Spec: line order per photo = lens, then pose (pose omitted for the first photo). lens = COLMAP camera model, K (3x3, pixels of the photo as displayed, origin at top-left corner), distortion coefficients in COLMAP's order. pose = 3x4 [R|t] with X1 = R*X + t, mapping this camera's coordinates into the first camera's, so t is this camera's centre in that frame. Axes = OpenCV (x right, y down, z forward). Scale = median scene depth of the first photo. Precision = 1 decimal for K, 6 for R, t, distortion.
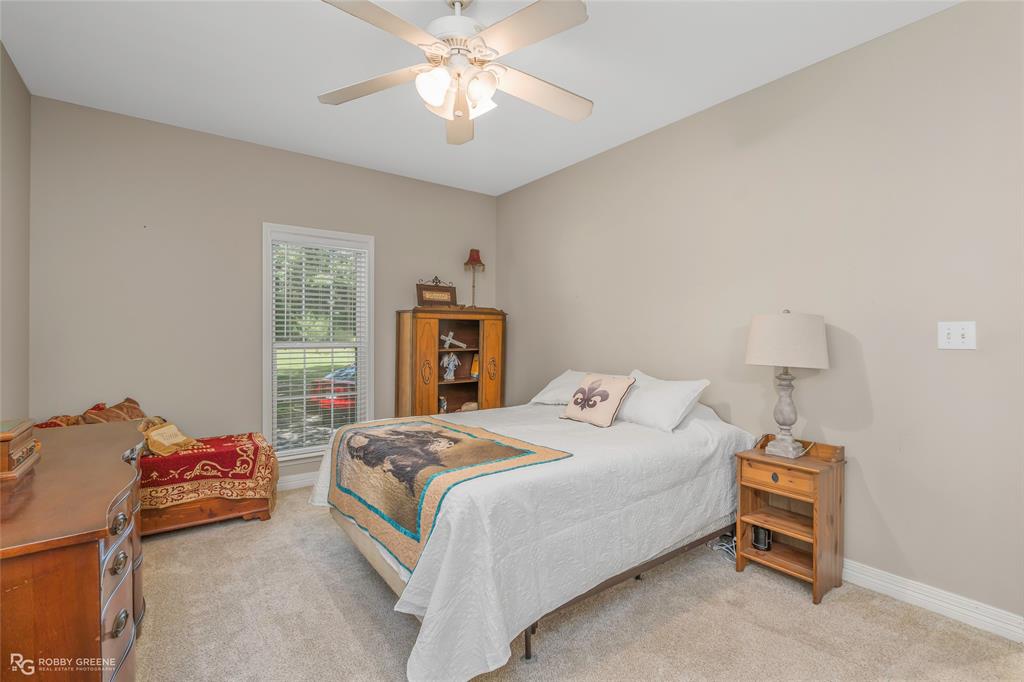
lens RADIAL K [[465.2, 0, 514.6], [0, 465.2, 336.2], [0, 0, 1]] dist [-0.000632, -0.000147]
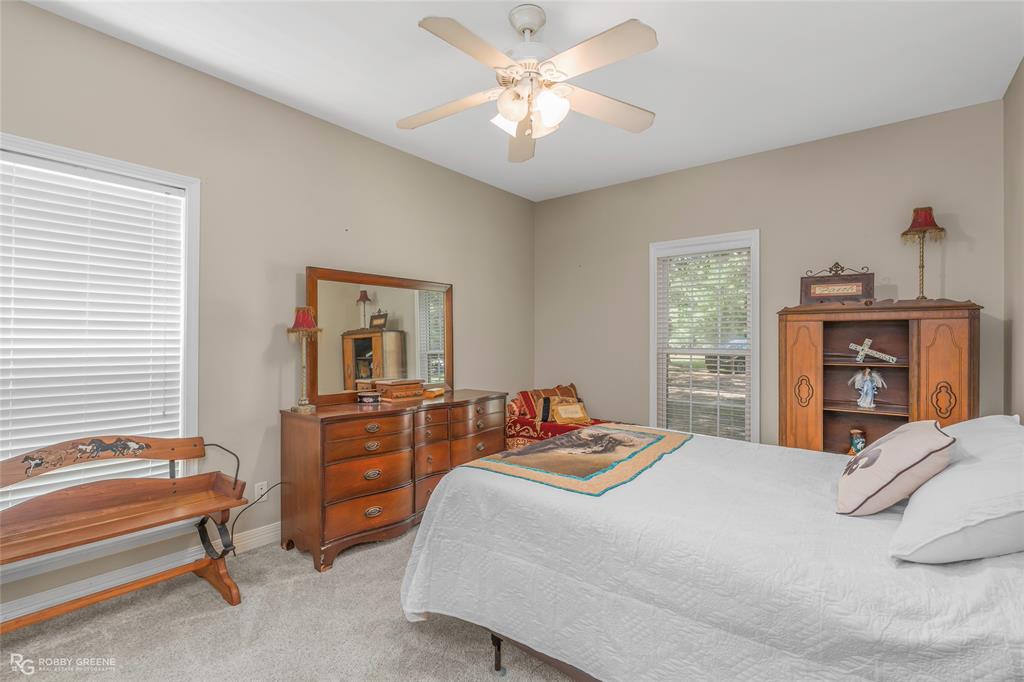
lens RADIAL K [[465.2, 0, 514.6], [0, 465.2, 336.2], [0, 0, 1]] dist [-0.000632, -0.000147]
pose [[0.246814, -0.005746, -0.969046, 0.408139], [-0.010133, 0.999912, -0.008510, -0.001518], [0.969010, 0.011920, 0.246734, 0.322533]]
